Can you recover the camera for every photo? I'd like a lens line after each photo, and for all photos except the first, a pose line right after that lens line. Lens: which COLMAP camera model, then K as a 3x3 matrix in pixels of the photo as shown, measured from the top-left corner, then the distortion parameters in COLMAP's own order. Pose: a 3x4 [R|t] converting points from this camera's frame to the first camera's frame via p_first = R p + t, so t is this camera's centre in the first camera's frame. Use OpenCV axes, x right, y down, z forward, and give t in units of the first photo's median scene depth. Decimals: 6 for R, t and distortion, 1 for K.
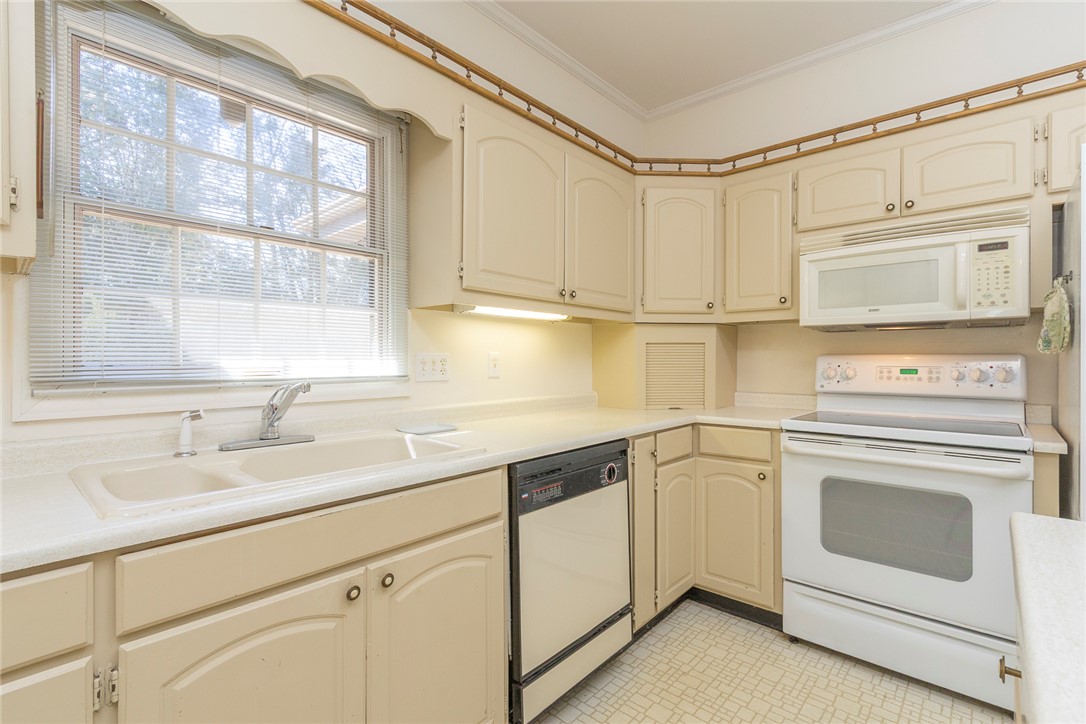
lens RADIAL K [[496.0, 0, 547.7], [0, 496.0, 359.1], [0, 0, 1]] dist [-0.000544, -0.001277]
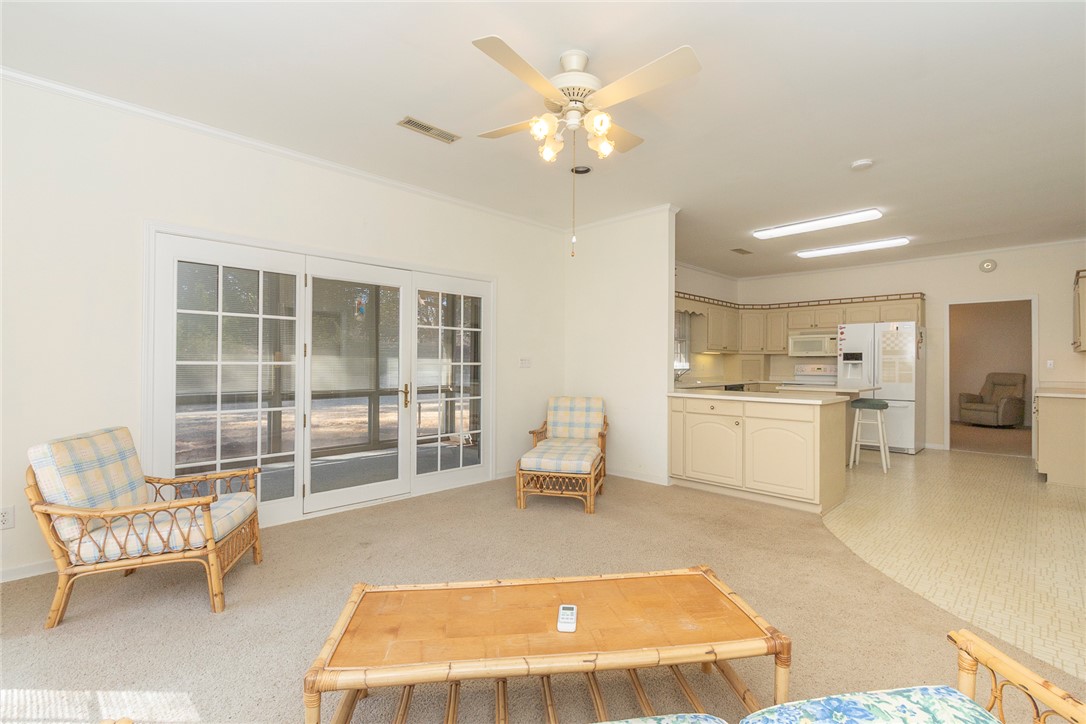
lens RADIAL K [[496.0, 0, 538.4], [0, 496.0, 361.3], [0, 0, 1]] dist [-0.000544, -0.001277]
pose [[0.997183, 0.005137, -0.074830, -1.105814], [-0.005311, 0.999984, -0.002125, -0.011805], [0.074818, 0.002516, 0.997194, -2.921146]]
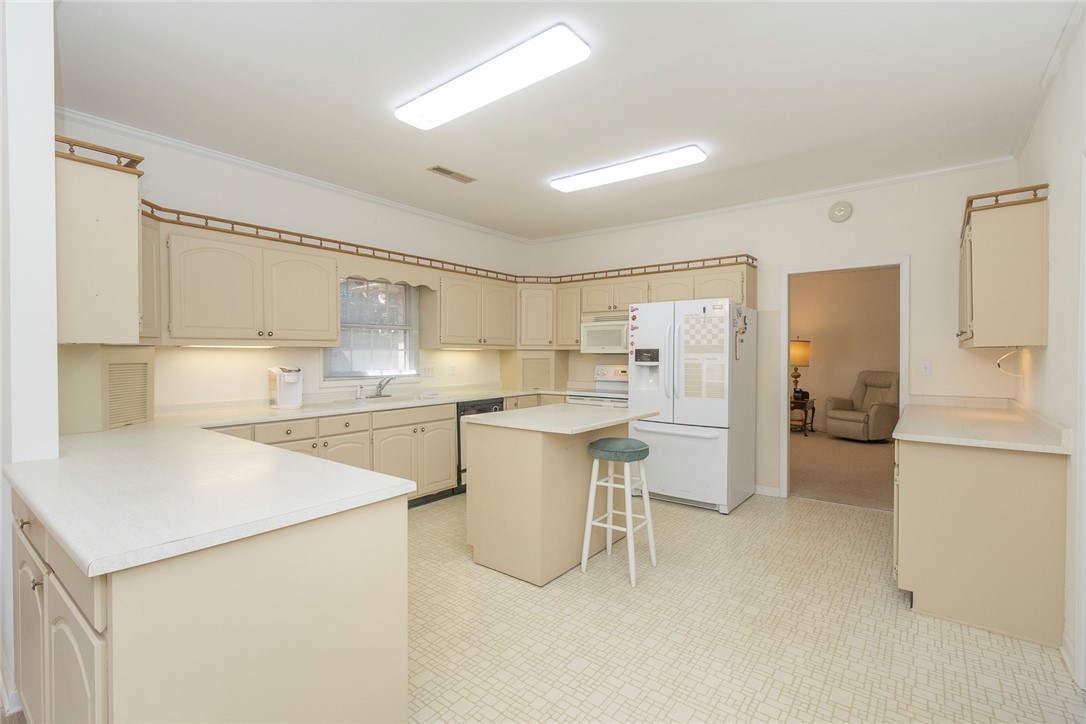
lens RADIAL K [[496.0, 0, 540.8], [0, 496.0, 362.1], [0, 0, 1]] dist [-0.000544, -0.001277]
pose [[0.998367, -0.001222, 0.057119, 0.189377], [0.000203, 0.999841, 0.017840, -0.069738], [-0.057131, -0.017799, 0.998208, -1.502133]]
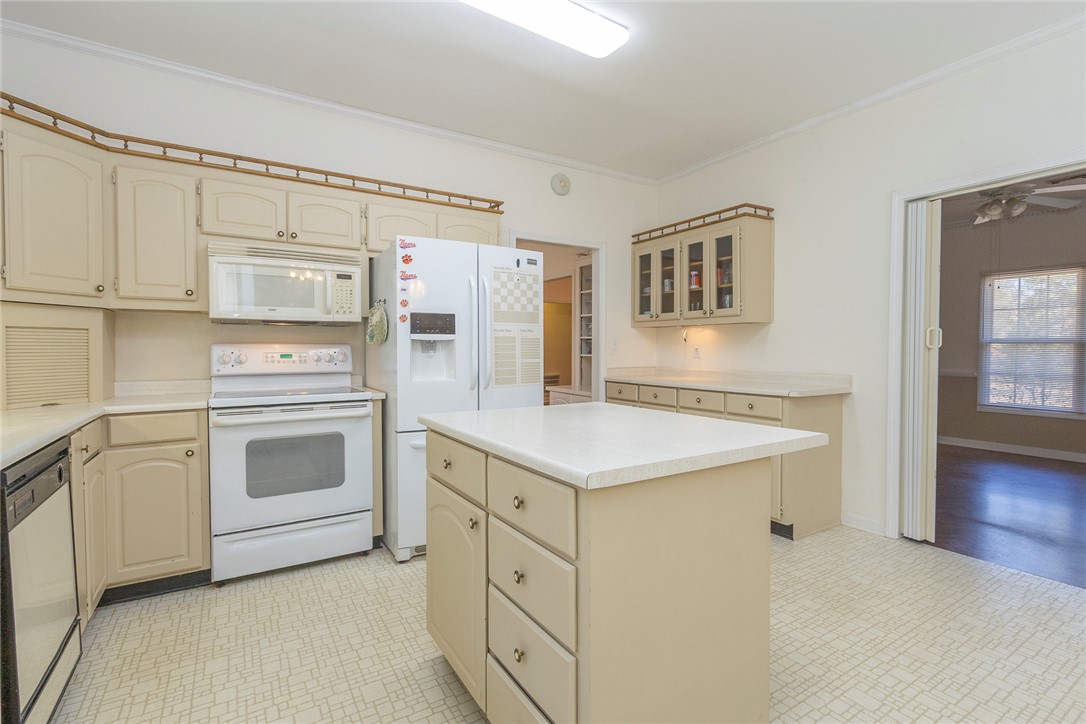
lens RADIAL K [[496.0, 0, 549.2], [0, 496.0, 368.7], [0, 0, 1]] dist [-0.000544, -0.001277]
pose [[0.278692, -0.041005, 0.959505, -0.403591], [-0.001341, 0.999071, 0.043085, 0.000051], [-0.960380, -0.013294, 0.278378, -0.075299]]
